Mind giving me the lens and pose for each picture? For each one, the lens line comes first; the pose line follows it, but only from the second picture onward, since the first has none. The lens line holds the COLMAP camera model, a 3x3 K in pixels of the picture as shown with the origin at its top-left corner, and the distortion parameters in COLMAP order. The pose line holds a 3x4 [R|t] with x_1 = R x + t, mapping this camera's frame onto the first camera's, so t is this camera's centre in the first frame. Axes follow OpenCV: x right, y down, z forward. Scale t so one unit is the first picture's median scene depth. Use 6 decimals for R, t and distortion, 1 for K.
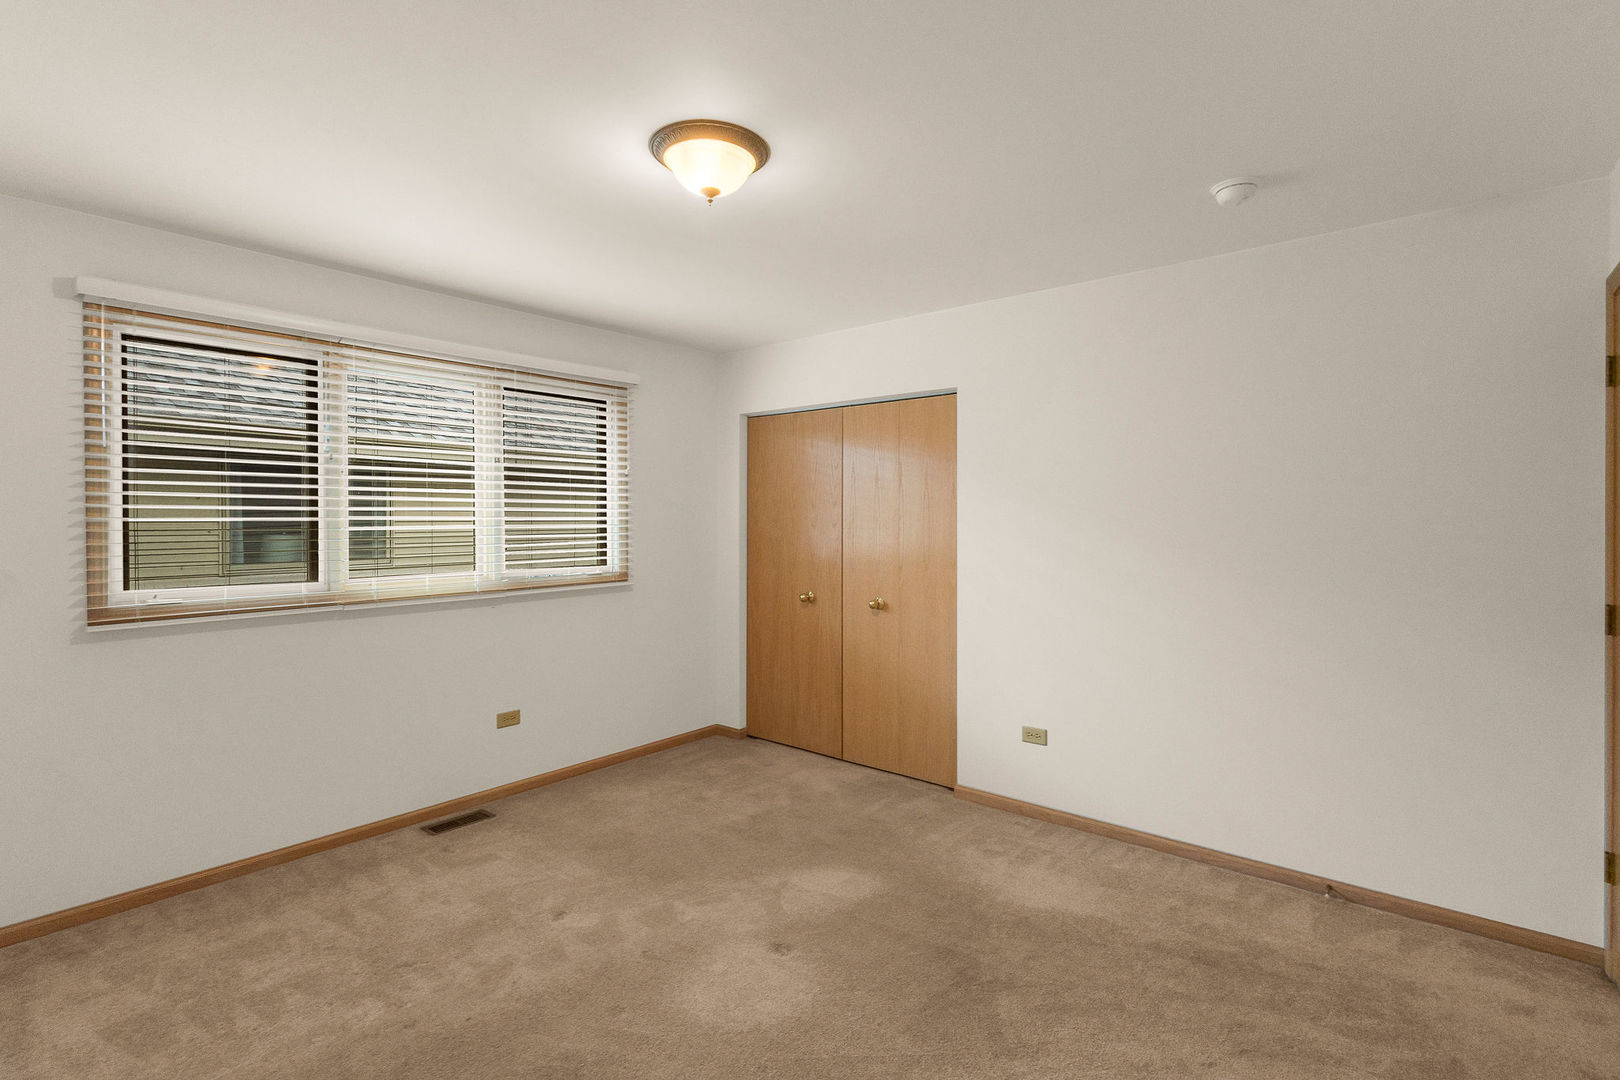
lens RADIAL K [[757.0, 0, 808.4], [0, 757.0, 522.1], [0, 0, 1]] dist [0.000247, 0.000406]
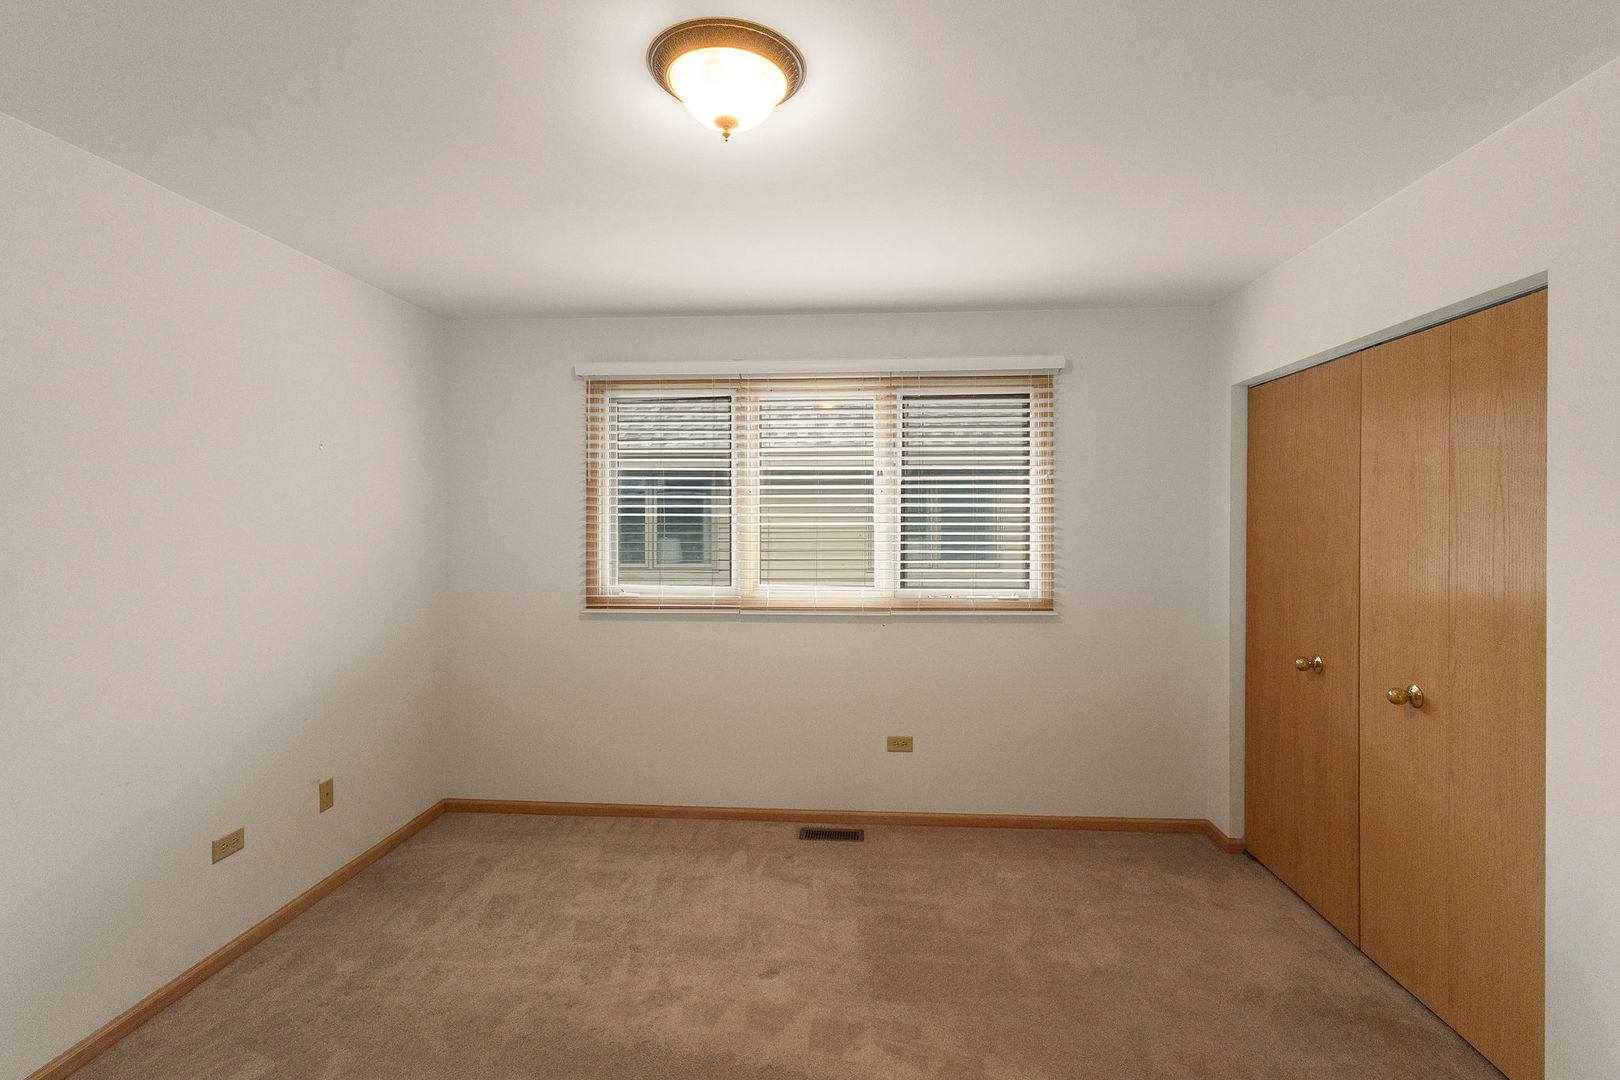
lens RADIAL K [[738.5, 0, 813.6], [0, 738.5, 533.6], [0, 0, 1]] dist [-0.001728, -0.000279]
pose [[0.588451, 0.005010, -0.808517, 0.330747], [-0.006877, 0.999976, 0.001190, -0.005828], [0.808504, 0.004860, 0.588471, 0.417729]]
